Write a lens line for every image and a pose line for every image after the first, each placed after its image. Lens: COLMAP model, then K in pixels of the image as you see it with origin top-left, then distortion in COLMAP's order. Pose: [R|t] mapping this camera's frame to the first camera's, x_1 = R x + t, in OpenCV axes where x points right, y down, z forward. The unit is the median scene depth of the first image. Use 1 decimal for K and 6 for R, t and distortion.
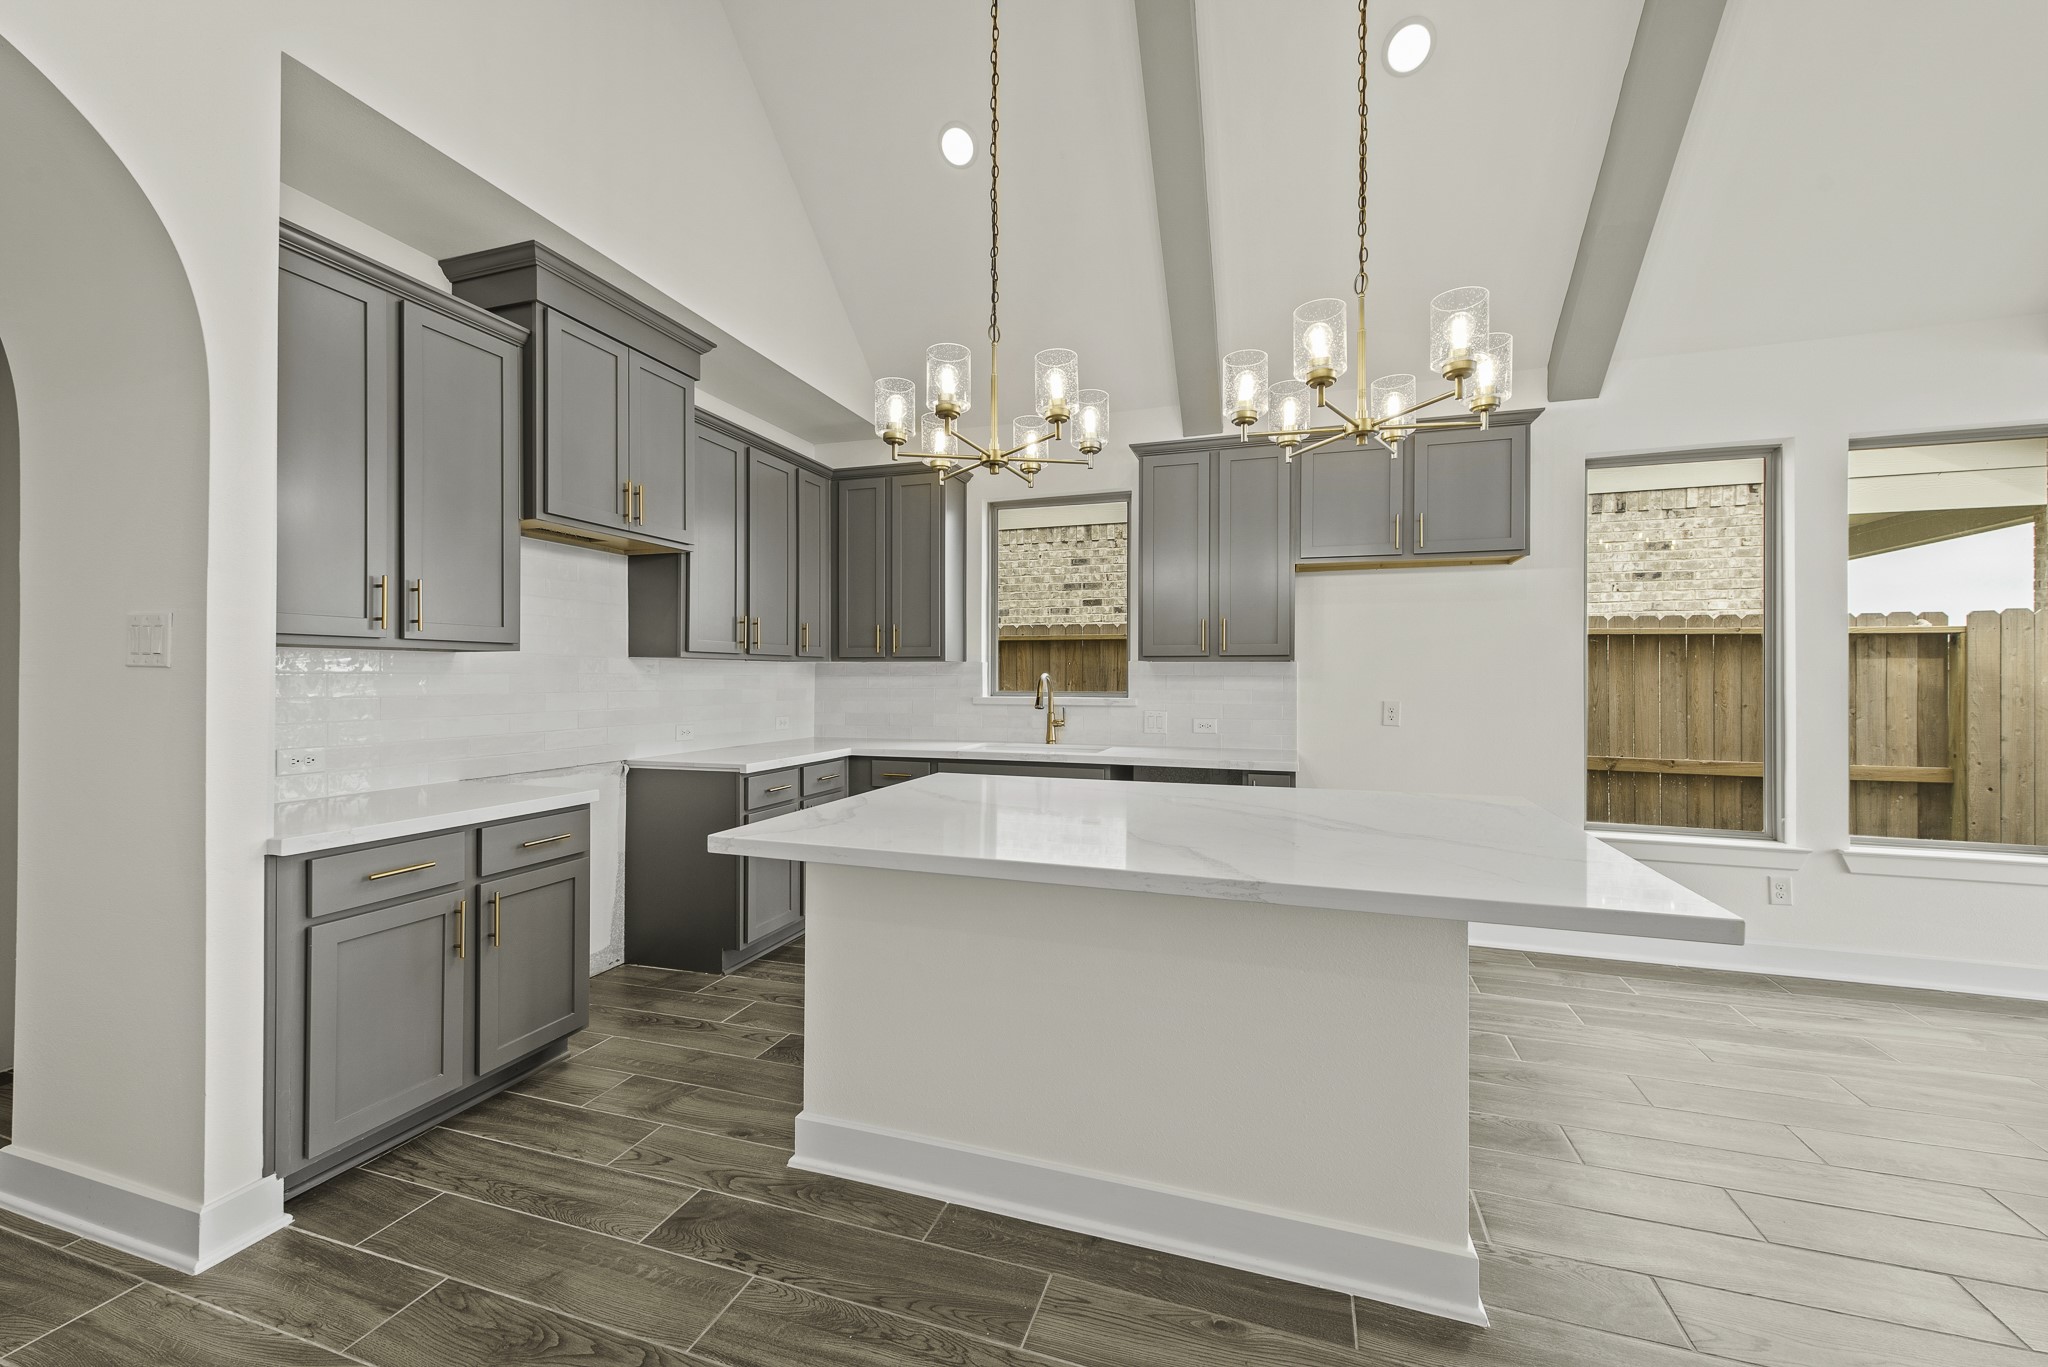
lens RADIAL K [[804.7, 0, 1019.8], [0, 804.7, 673.9], [0, 0, 1]] dist [0.004155, -0.000523]
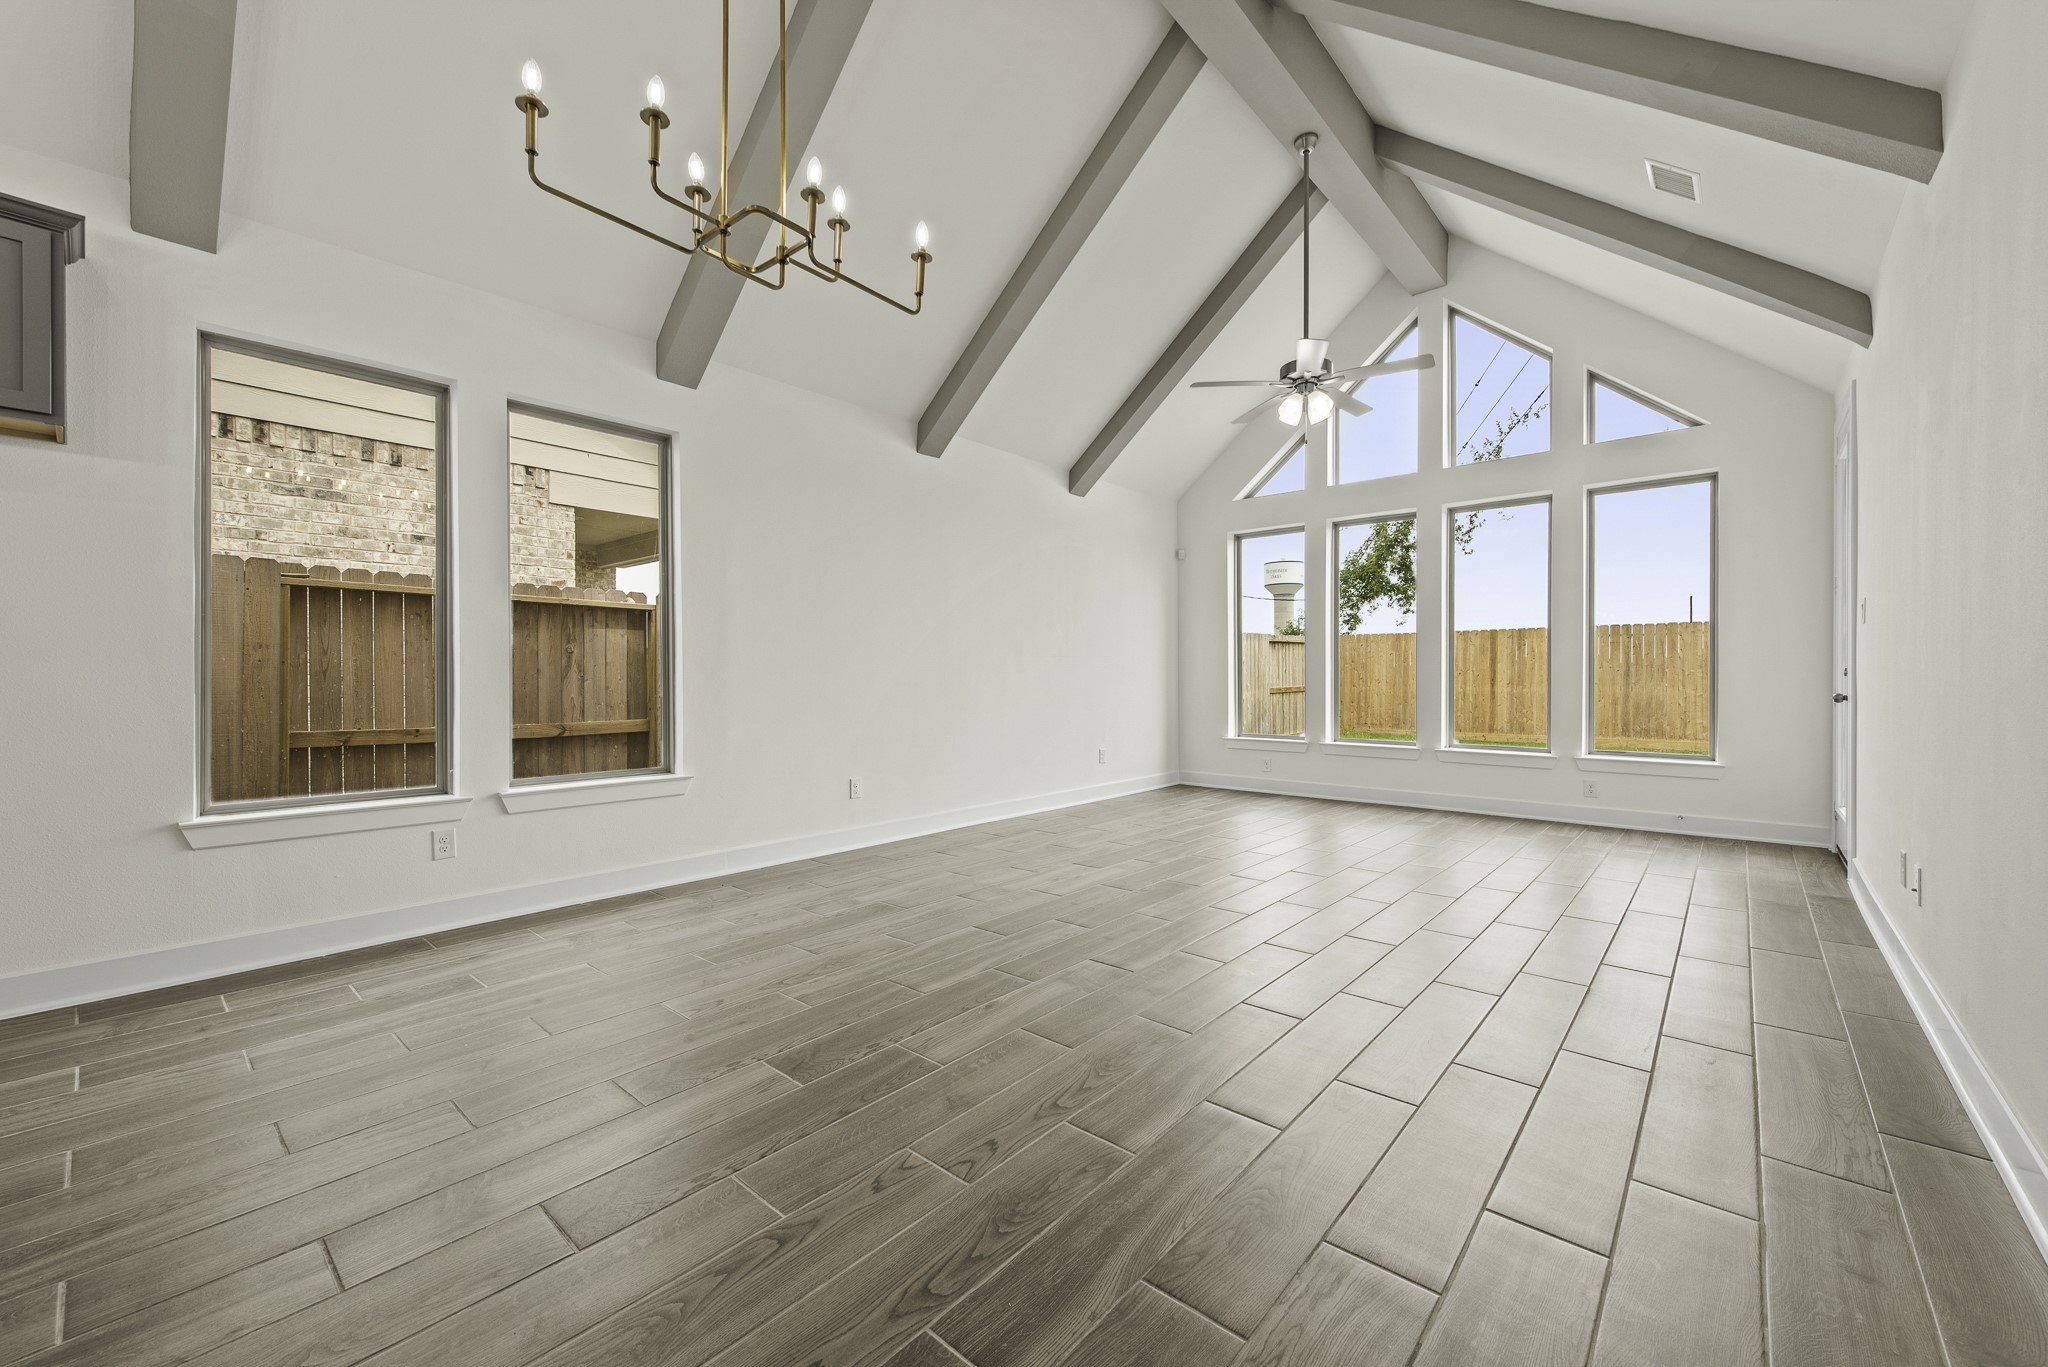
lens RADIAL K [[804.7, 0, 1033.2], [0, 804.7, 684.3], [0, 0, 1]] dist [0.004155, -0.000523]
pose [[0.383509, -0.011264, 0.923468, 0.308052], [0.002039, 0.999934, 0.011350, 0.064172], [-0.923535, -0.002470, 0.383507, -0.021485]]
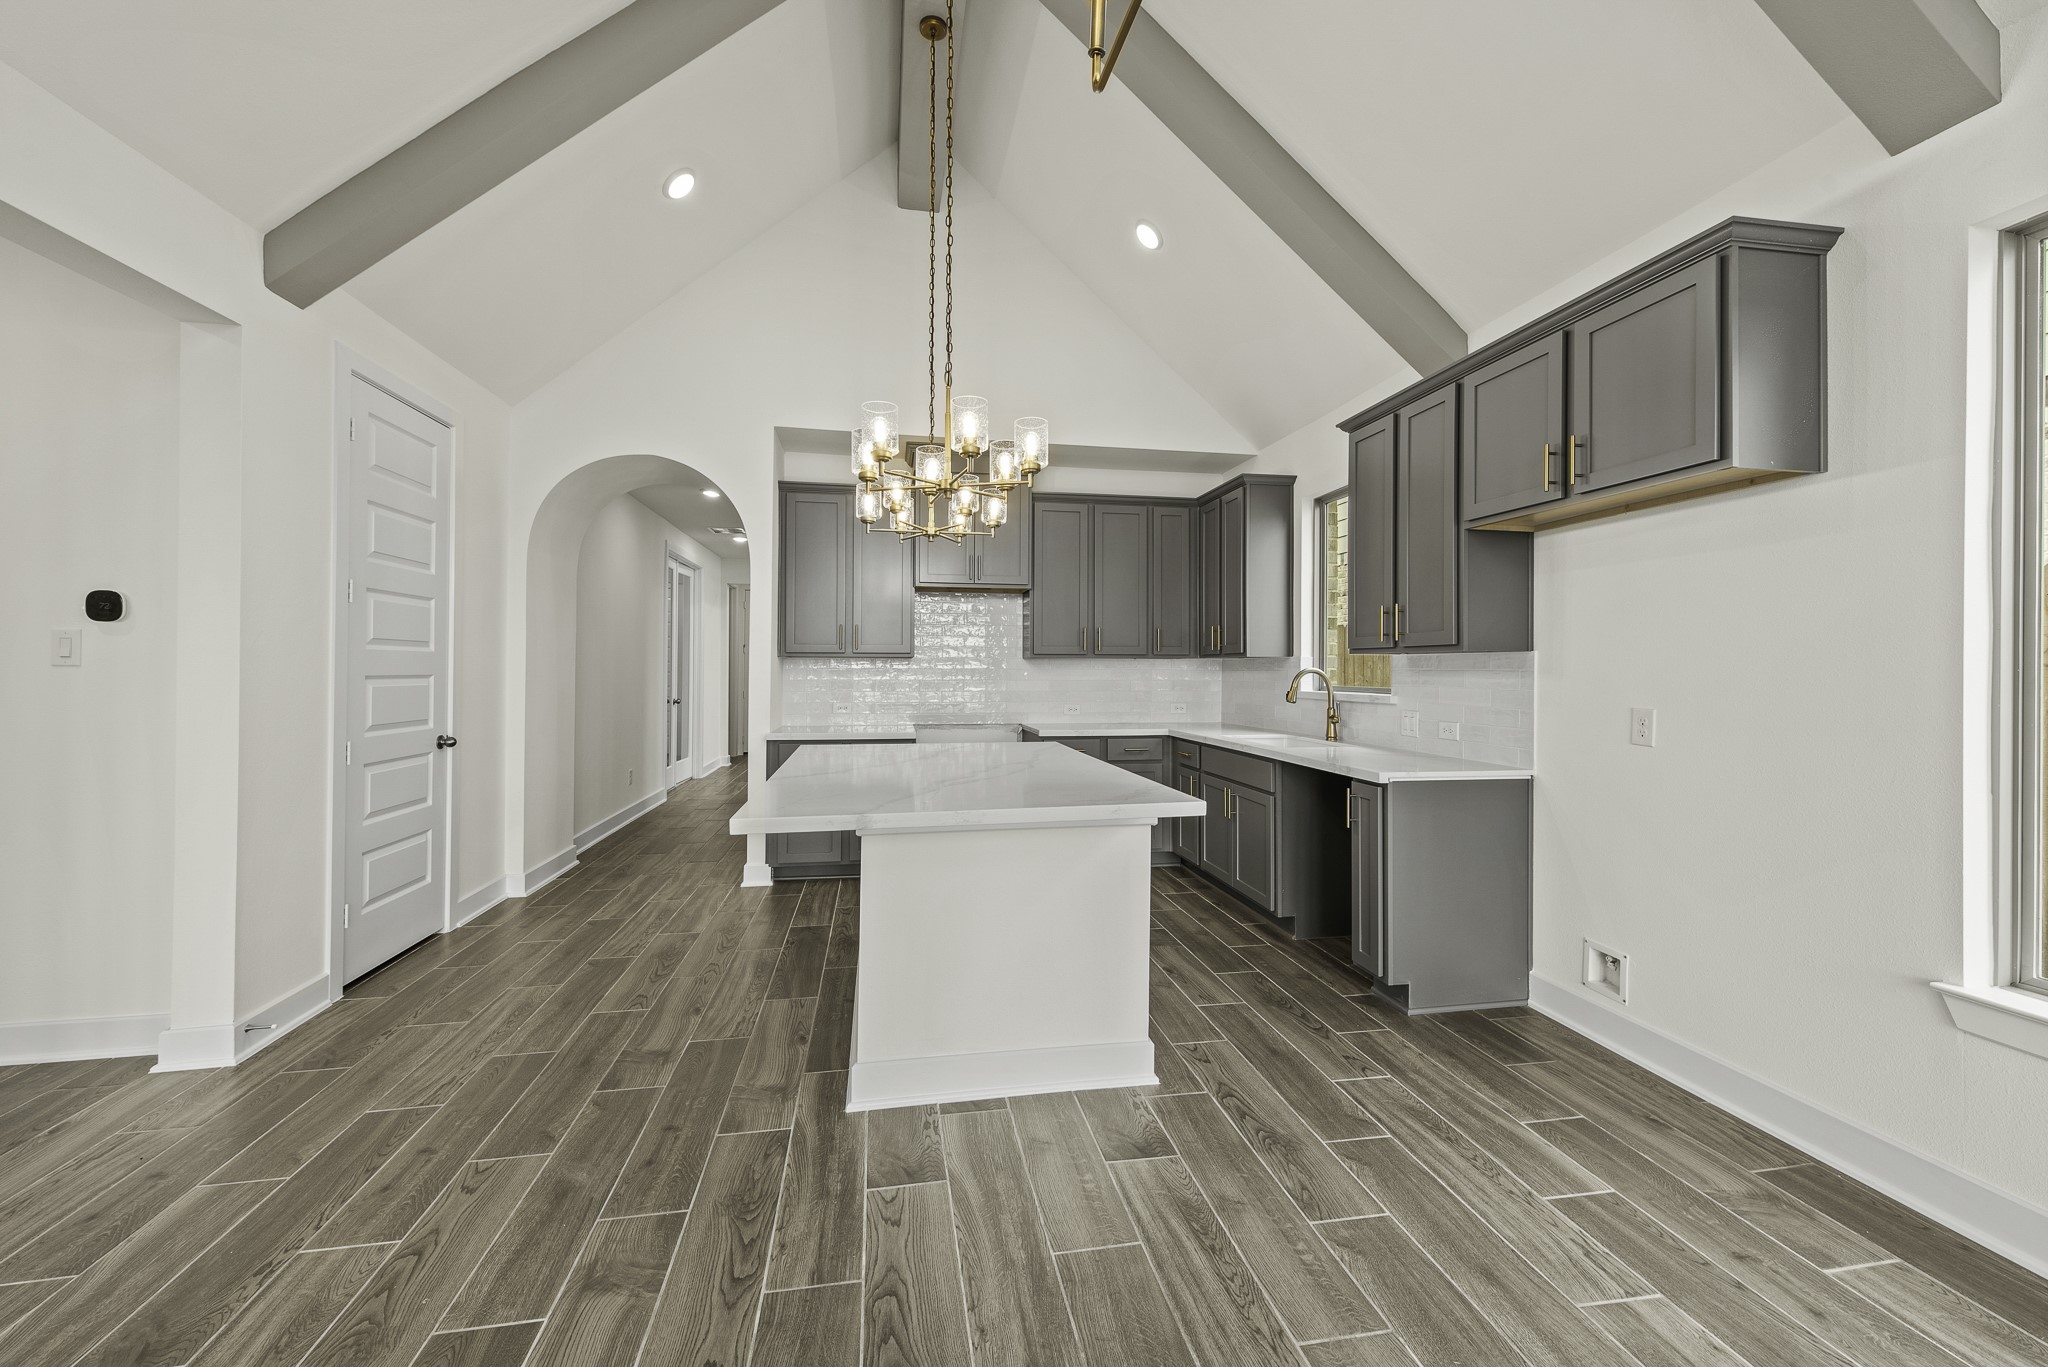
lens RADIAL K [[804.7, 0, 1016.8], [0, 804.7, 658.0], [0, 0, 1]] dist [0.004155, -0.000523]
pose [[0.473680, -0.014163, -0.880583, 0.882928], [-0.002628, 0.999844, -0.017495, 0.006120], [0.880693, 0.010601, 0.473569, 0.251218]]
